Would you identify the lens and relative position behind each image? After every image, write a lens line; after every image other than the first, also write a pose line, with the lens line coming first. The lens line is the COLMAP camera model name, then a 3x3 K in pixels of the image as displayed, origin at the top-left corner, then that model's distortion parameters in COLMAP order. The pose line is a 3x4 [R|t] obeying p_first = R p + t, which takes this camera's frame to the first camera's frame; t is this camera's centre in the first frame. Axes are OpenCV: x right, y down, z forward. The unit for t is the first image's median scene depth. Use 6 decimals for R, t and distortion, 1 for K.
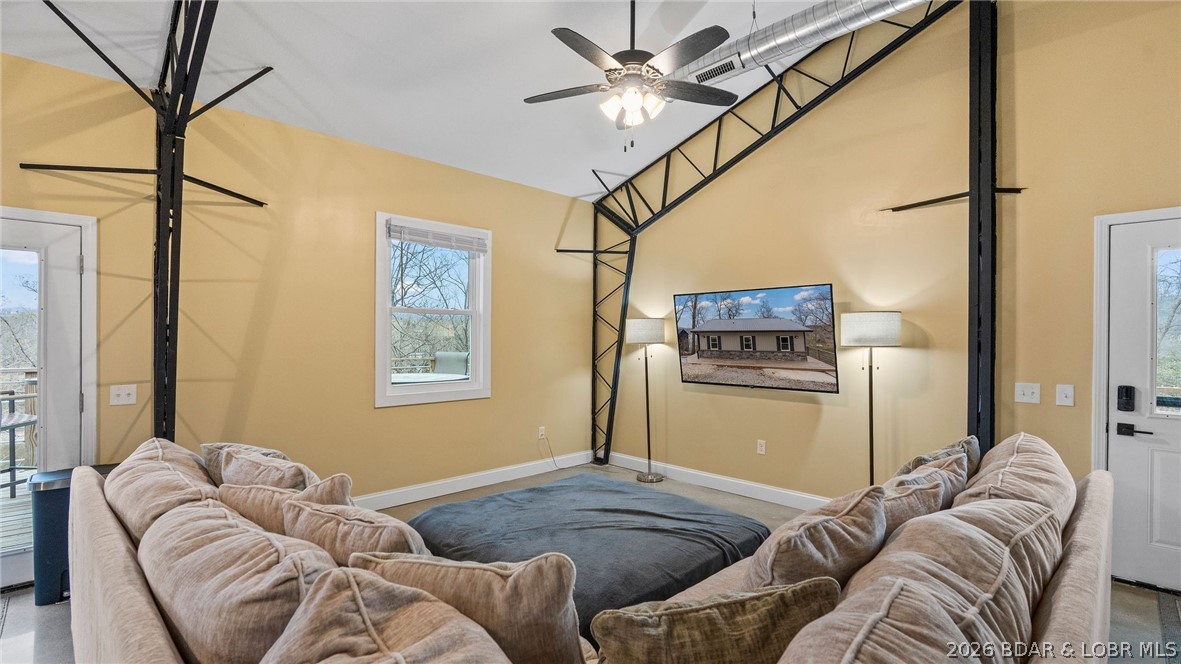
lens RADIAL K [[539.3, 0, 591.0], [0, 539.3, 334.5], [0, 0, 1]] dist [-0.000016, 0.000238]
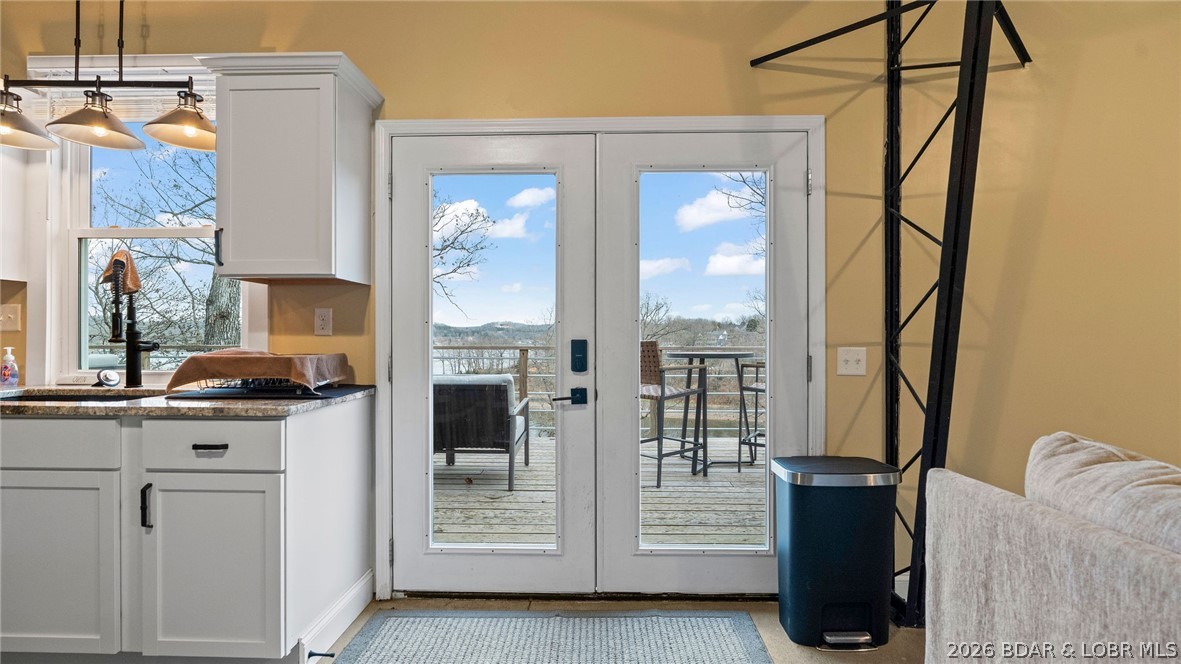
lens RADIAL K [[534.3, 0, 594.1], [0, 534.3, 337.2], [0, 0, 1]] dist [-0.003164, -0.000337]
pose [[0.692899, -0.005933, -0.721010, -0.478851], [0.002931, 0.999981, -0.005411, 0.066757], [0.721028, 0.001636, 0.692904, 0.214403]]
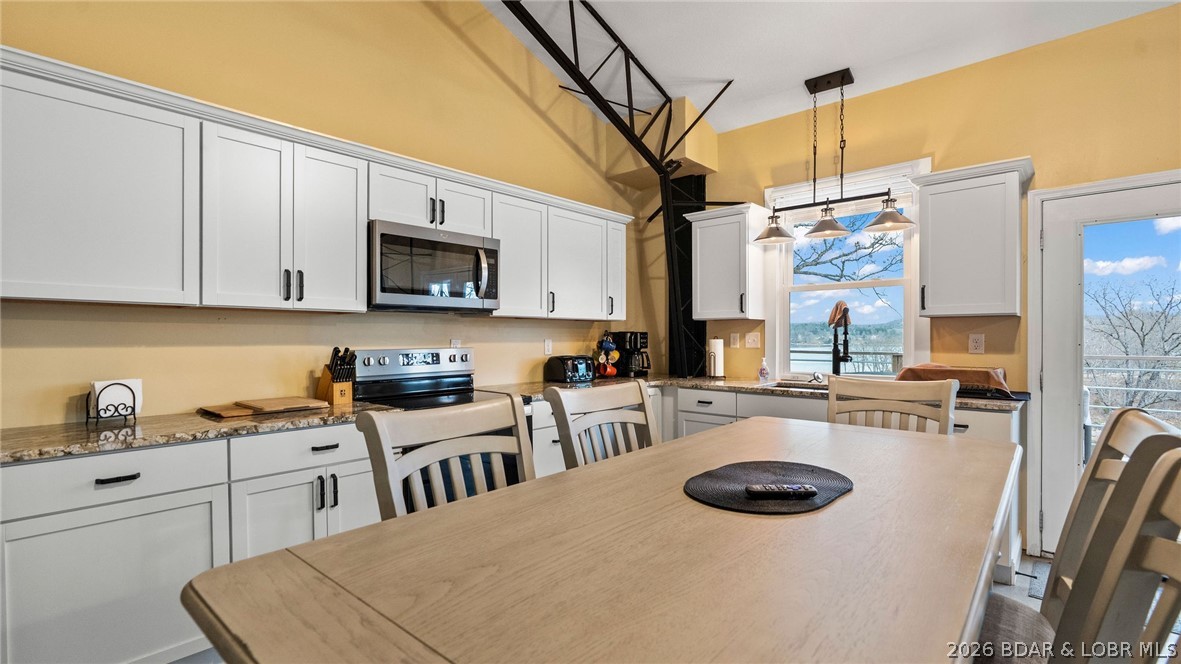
lens RADIAL K [[532.6, 0, 590.8], [0, 532.6, 340.8], [0, 0, 1]] dist [-0.006461, 0.001080]
pose [[0.050314, 0.001124, -0.998733, -0.334443], [0.003895, 0.999992, 0.001322, 0.038172], [0.998726, -0.003957, 0.050309, -0.214994]]
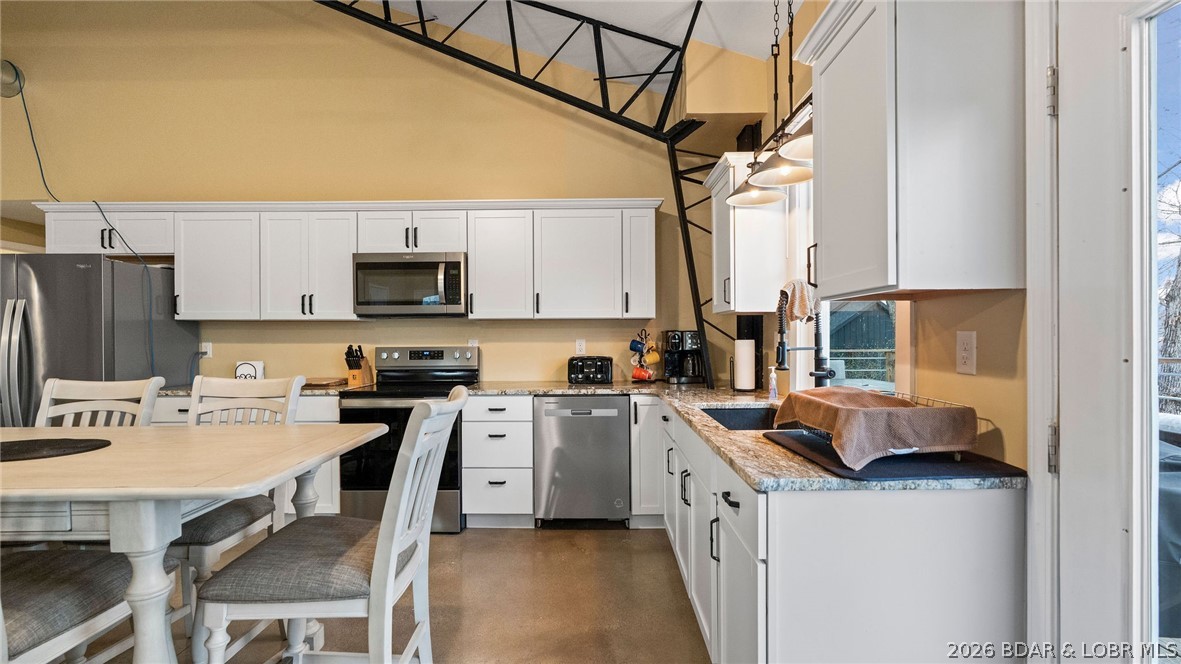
lens RADIAL K [[532.6, 0, 590.8], [0, 532.6, 340.8], [0, 0, 1]] dist [-0.006461, 0.001080]
pose [[-0.716950, 0.002779, -0.697119, -0.659514], [0.001491, 0.999996, 0.002453, 0.036772], [0.697123, 0.000720, -0.716951, 0.487858]]
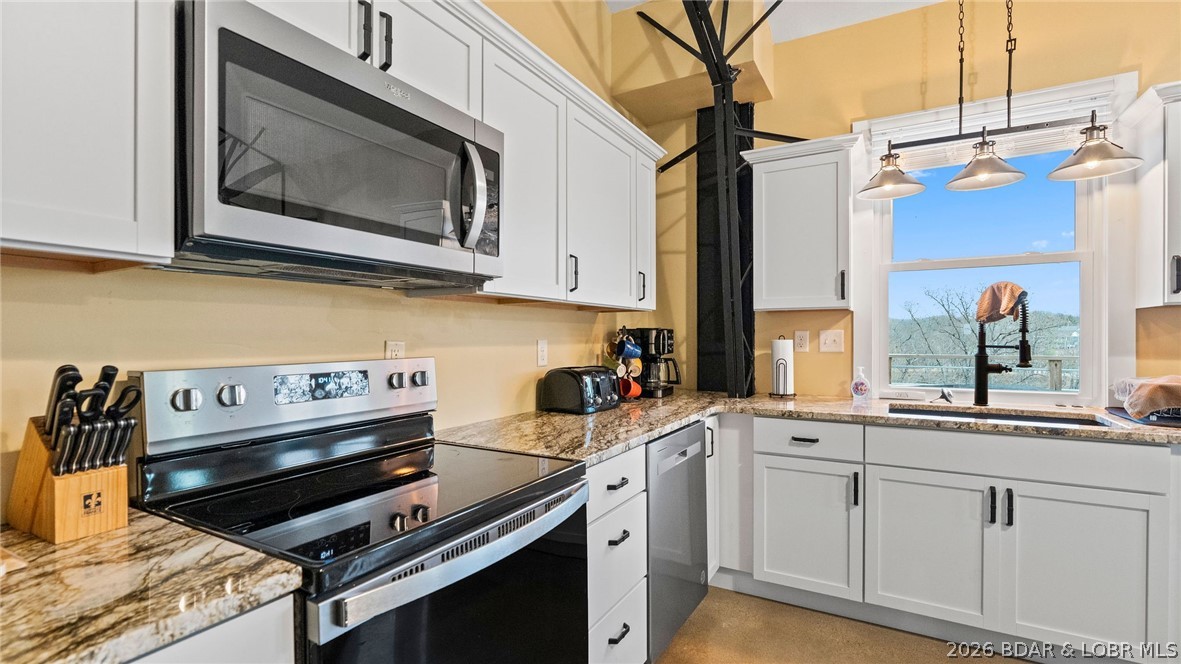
lens RADIAL K [[532.0, 0, 592.2], [0, 532.0, 339.0], [0, 0, 1]] dist [-0.005436, 0.001149]
pose [[0.264583, -0.002899, -0.964358, -0.749943], [0.005372, 0.999984, -0.001533, 0.036436], [0.964348, -0.004775, 0.264595, -0.349848]]
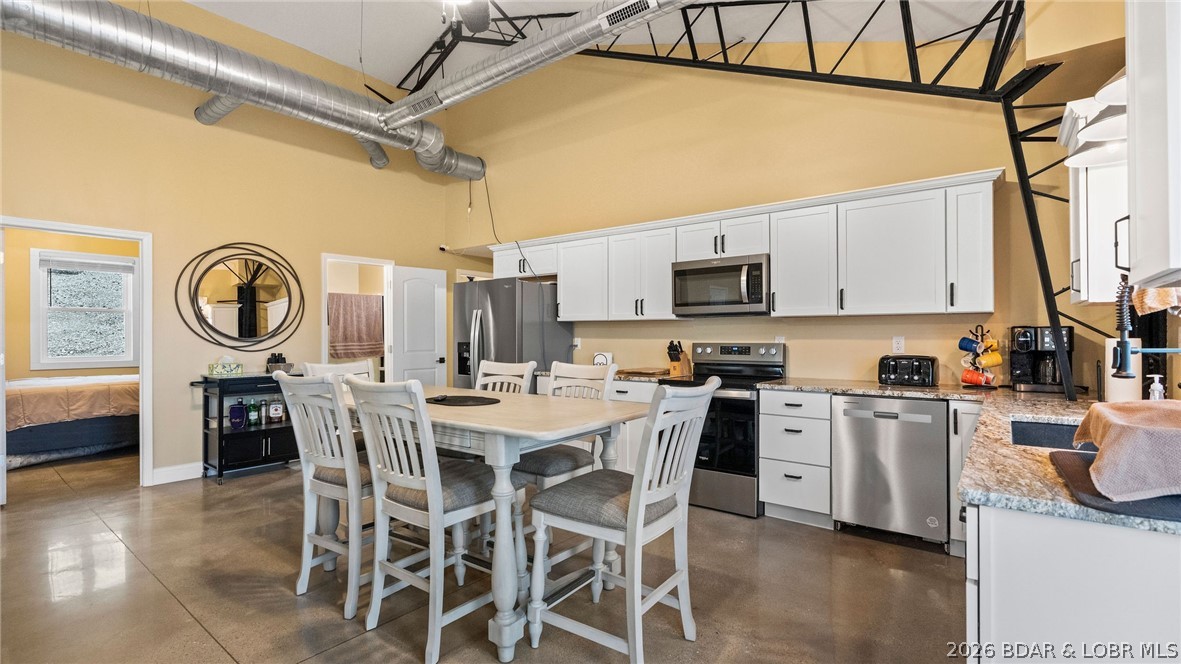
lens RADIAL K [[531.4, 0, 589.7], [0, 531.4, 331.1], [0, 0, 1]] dist [-0.016596, 0.007437]
pose [[-0.993186, -0.003116, -0.116494, -0.713430], [-0.002111, 0.999960, -0.008743, 0.036046], [0.116517, -0.008437, -0.993153, 0.594294]]
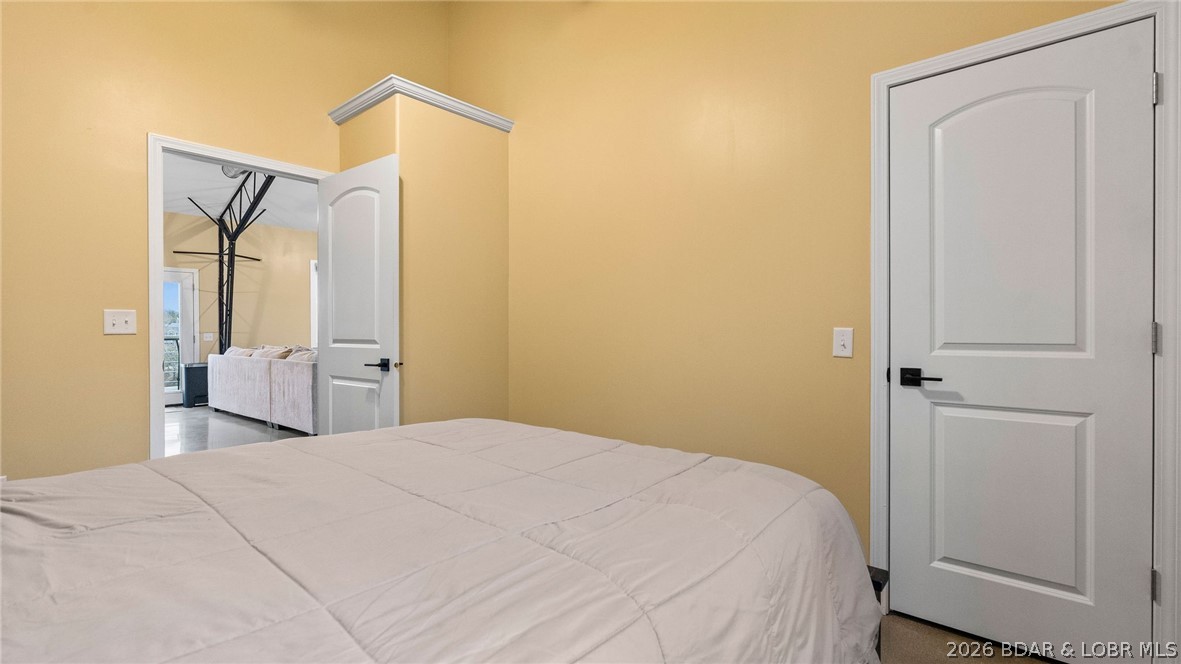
lens RADIAL K [[528.6, 0, 586.5], [0, 528.6, 333.5], [0, 0, 1]] dist [-0.000713, 0.000581]
pose [[0.996251, -0.009916, 0.085944, 0.584453], [0.009567, 0.999944, 0.004475, 0.080511], [-0.085983, -0.003636, 0.996290, -1.358674]]
